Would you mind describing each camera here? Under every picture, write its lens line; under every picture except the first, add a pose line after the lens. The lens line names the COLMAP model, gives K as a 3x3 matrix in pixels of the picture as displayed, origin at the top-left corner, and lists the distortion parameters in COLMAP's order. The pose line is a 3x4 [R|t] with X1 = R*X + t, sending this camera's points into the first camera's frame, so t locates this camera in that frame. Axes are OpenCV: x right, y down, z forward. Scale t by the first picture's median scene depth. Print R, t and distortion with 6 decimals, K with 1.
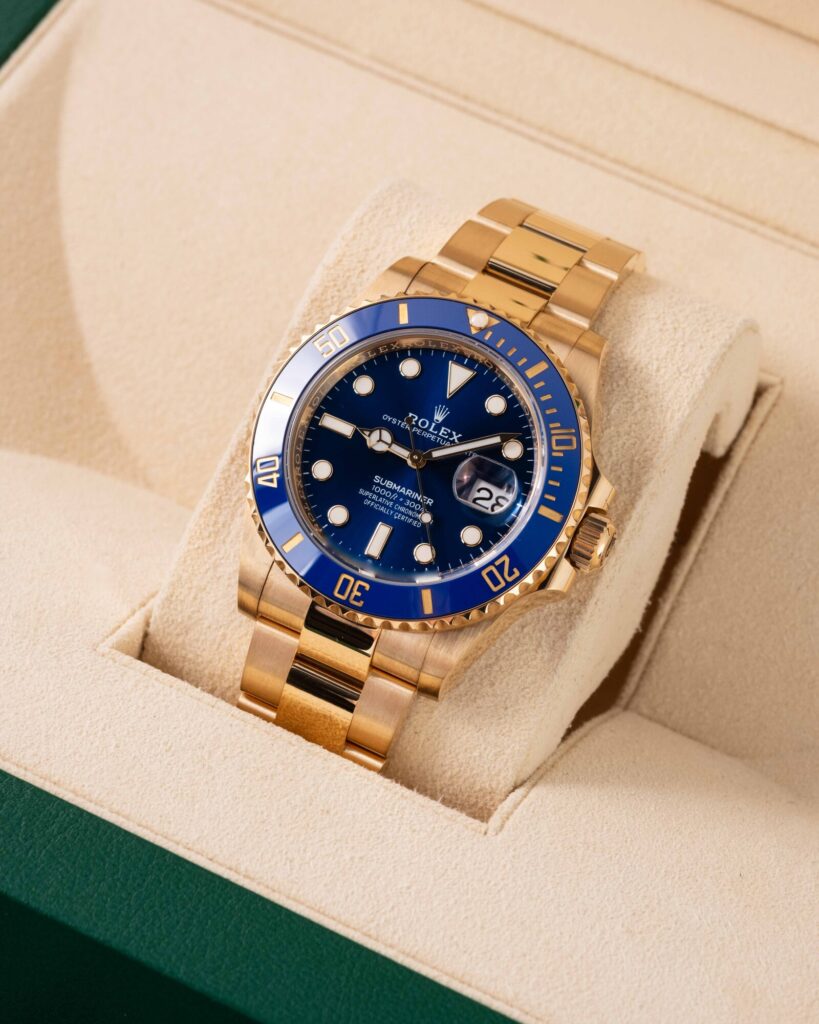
lens RADIAL K [[4115.1, 0, 377.8], [0, 4115.1, 470.1], [0, 0, 1]] dist [0.218690, 0.000000]
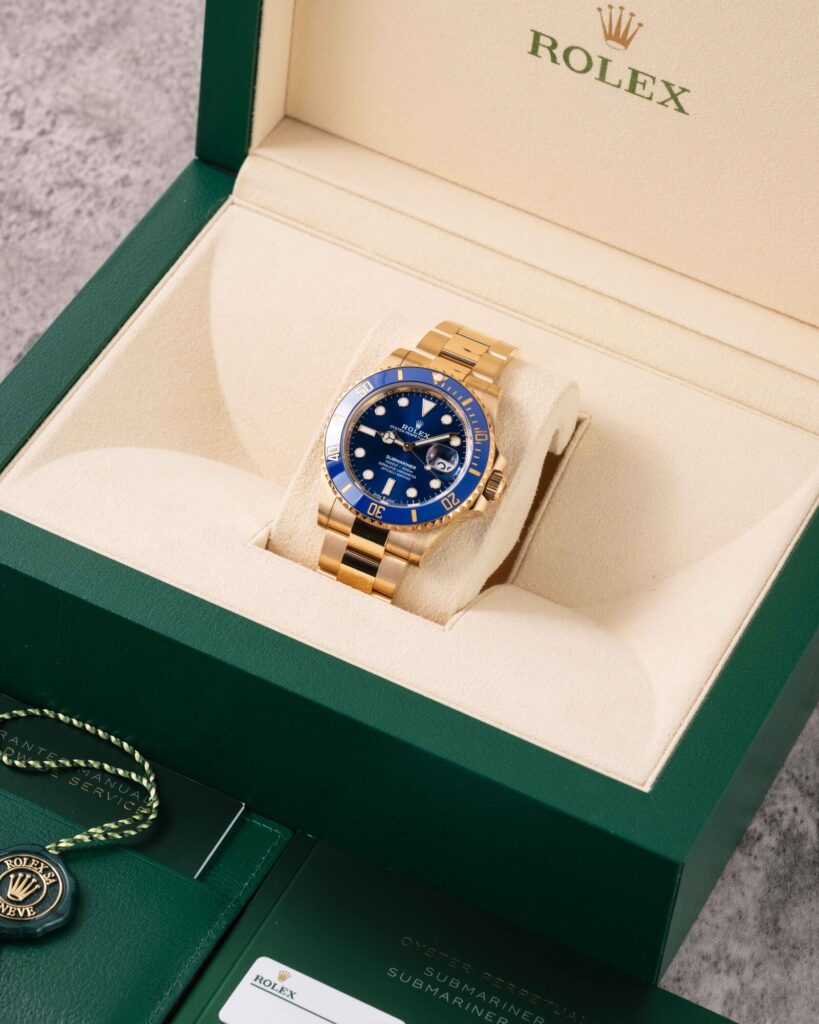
lens RADIAL K [[4115.1, 0, 411.3], [0, 4115.1, 512.3], [0, 0, 1]] dist [0.218690, 0.000000]
pose [[0.998992, -0.003509, 0.044758, -0.076299], [0.006013, 0.998415, -0.055950, 0.137338], [-0.044491, 0.056163, 0.997430, -0.967151]]
